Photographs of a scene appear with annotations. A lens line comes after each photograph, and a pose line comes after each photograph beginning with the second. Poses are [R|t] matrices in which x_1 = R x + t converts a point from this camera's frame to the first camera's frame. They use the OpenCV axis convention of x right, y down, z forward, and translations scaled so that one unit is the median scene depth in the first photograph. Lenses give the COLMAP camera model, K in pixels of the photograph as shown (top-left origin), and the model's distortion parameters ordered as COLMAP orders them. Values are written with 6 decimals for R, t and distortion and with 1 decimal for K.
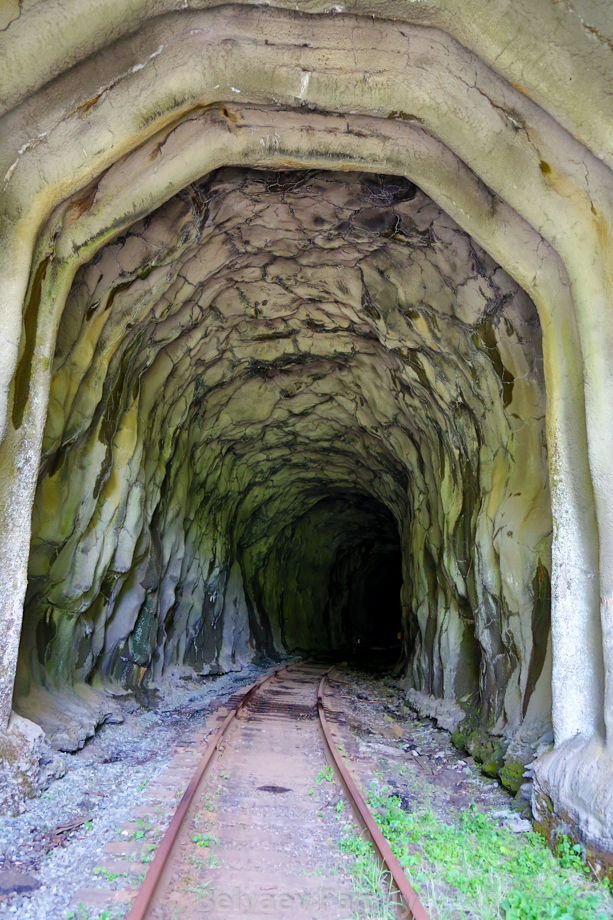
lens RADIAL K [[652.7, 0, 306.8], [0, 652.7, 466.7], [0, 0, 1]] dist [-0.074148, -0.000851]
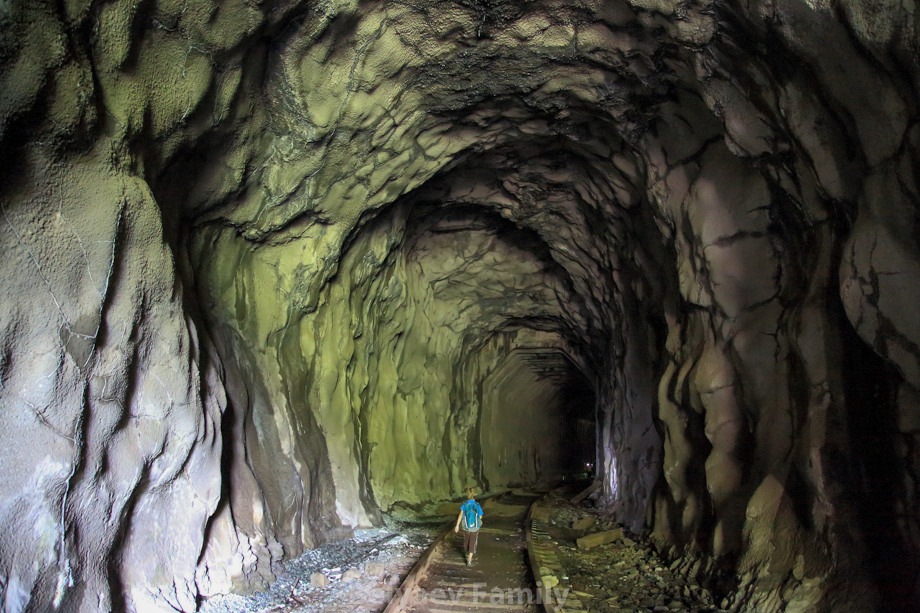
lens RADIAL K [[652.7, 0, 460.5], [0, 652.7, 303.9], [0, 0, 1]] dist [-0.074148, -0.000851]
pose [[0.996868, 0.010898, 0.078334, -0.007996], [-0.011431, 0.999915, 0.006349, 0.144612], [-0.078258, -0.007225, 0.996907, 0.590529]]
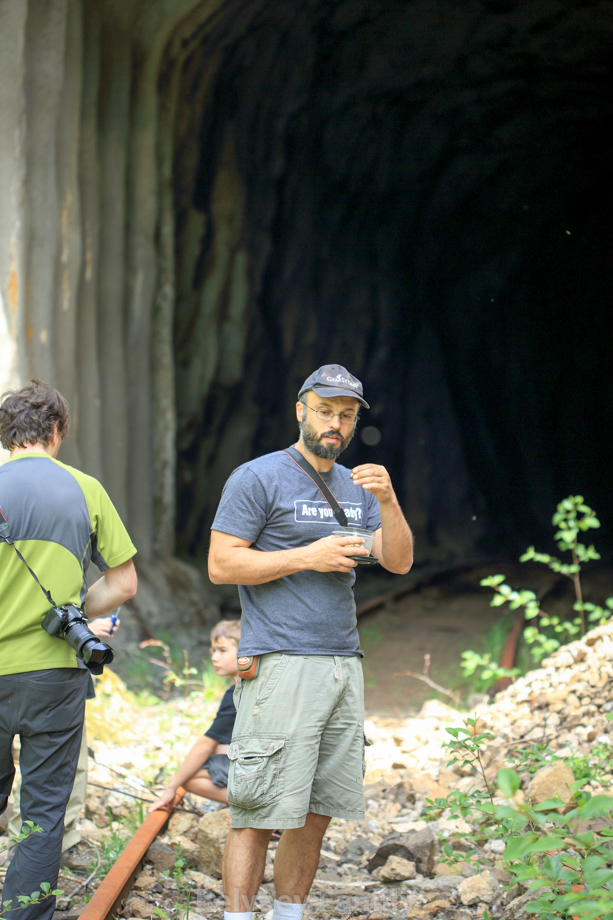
lens RADIAL K [[2673.0, 0, 306.5], [0, 2673.0, 459.9], [0, 0, 1]] dist [-0.131702, 0.000000]
pose [[0.984076, -0.033299, -0.174603, 0.103611], [0.072836, 0.971583, 0.225215, -0.148173], [0.162141, -0.234346, 0.958536, -0.640666]]
